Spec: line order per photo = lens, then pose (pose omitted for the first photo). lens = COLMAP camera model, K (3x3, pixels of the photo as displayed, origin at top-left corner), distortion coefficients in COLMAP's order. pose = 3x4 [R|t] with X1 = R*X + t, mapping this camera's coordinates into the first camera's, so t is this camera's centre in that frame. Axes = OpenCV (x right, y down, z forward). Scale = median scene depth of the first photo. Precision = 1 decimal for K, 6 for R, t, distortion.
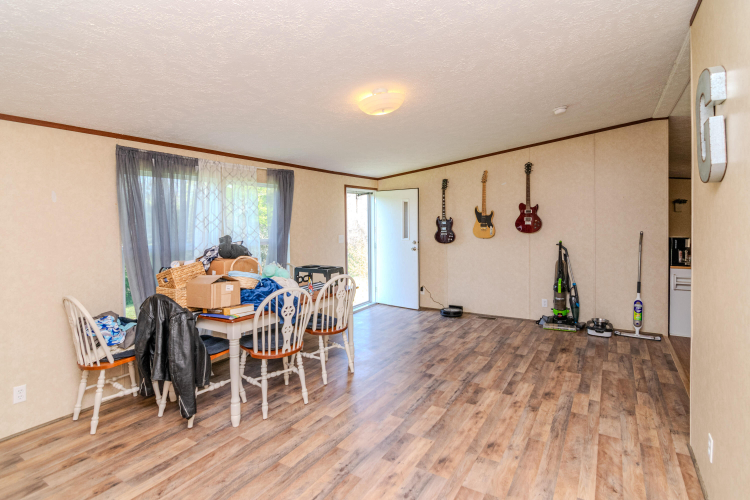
lens RADIAL K [[367.0, 0, 383.6], [0, 367.0, 235.4], [0, 0, 1]] dist [-0.006146, -0.007361]
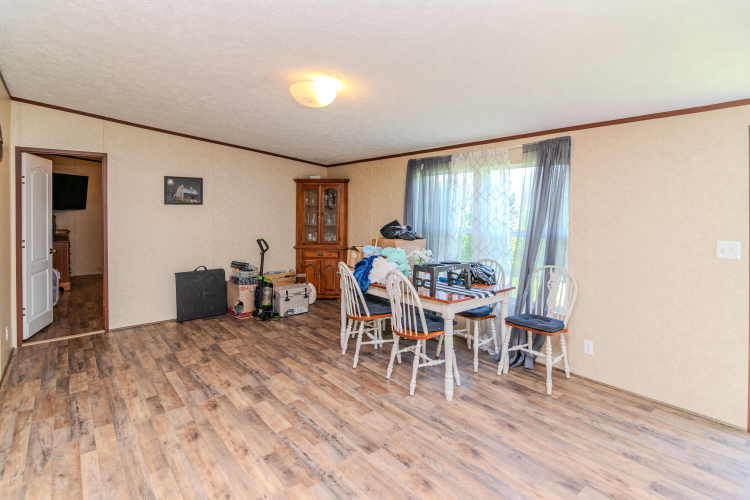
lens RADIAL K [[367.0, 0, 364.3], [0, 367.0, 213.4], [0, 0, 1]] dist [-0.006146, -0.007361]
pose [[-0.327080, 0.021205, -0.944759, 0.982417], [-0.035451, 0.998769, 0.034691, -0.075340], [0.944332, 0.044839, -0.325925, 1.590047]]
